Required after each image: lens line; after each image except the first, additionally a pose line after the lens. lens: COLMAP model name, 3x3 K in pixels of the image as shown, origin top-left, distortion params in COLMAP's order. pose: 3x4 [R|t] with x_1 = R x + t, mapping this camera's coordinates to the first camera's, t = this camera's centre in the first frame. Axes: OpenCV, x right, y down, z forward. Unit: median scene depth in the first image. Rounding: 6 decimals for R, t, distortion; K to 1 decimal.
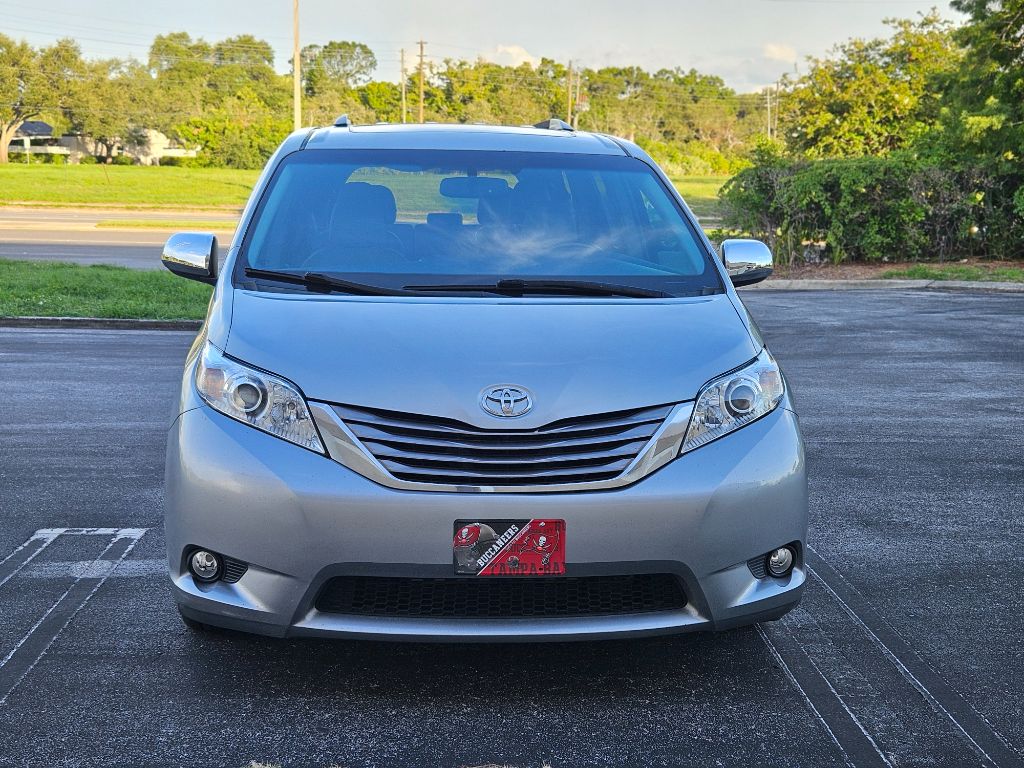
lens RADIAL K [[1413.8, 0, 512.2], [0, 1413.8, 391.8], [0, 0, 1]] dist [0.066037, 0.000000]
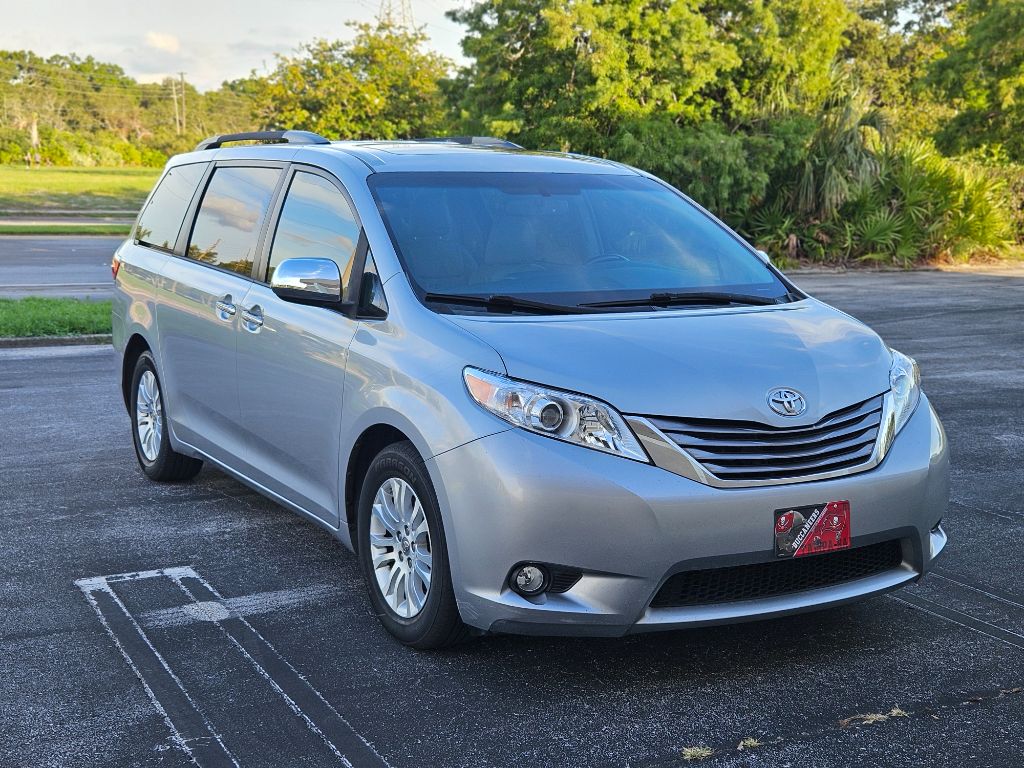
lens RADIAL K [[1413.8, 0, 529.2], [0, 1413.8, 379.2], [0, 0, 1]] dist [0.066037, 0.000000]
pose [[0.902183, -0.064219, 0.426547, -0.057368], [0.064990, 0.997804, 0.012765, -0.003379], [-0.426430, 0.016205, 0.904375, 0.004816]]
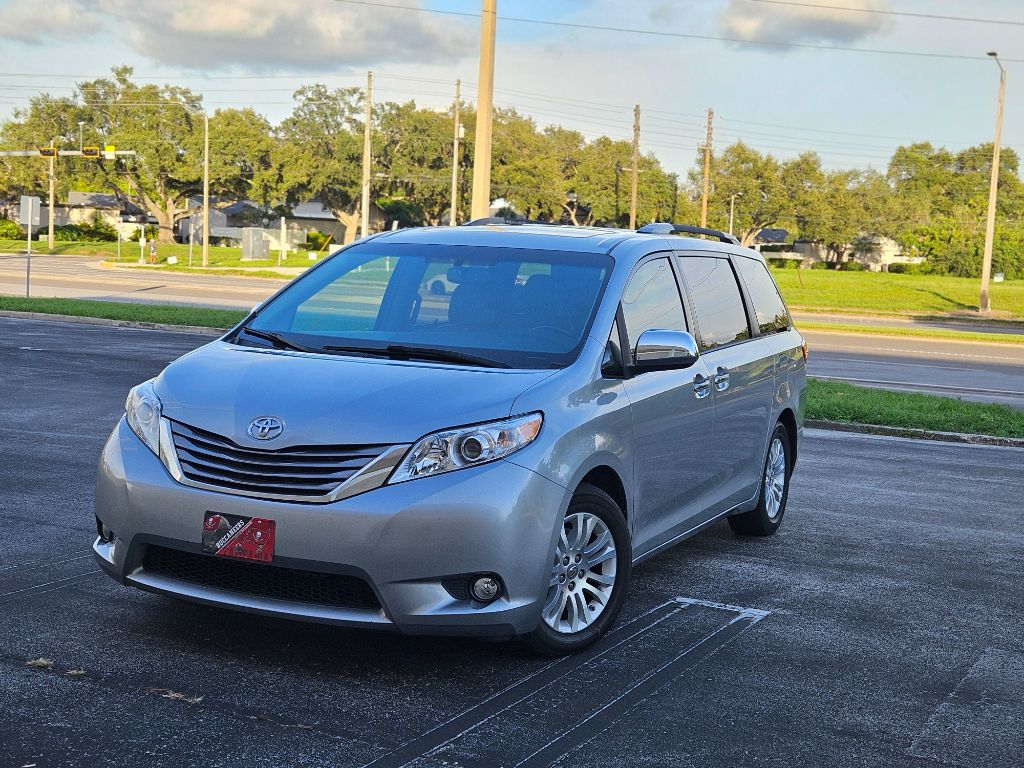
lens RADIAL K [[1413.8, 0, 510.3], [0, 1413.8, 383.7], [0, 0, 1]] dist [0.066037, 0.000000]
pose [[0.860323, 0.066246, -0.505427, 0.072586], [-0.106382, 0.993020, -0.050926, 0.000723], [0.498525, 0.097581, 0.861365, -0.002081]]
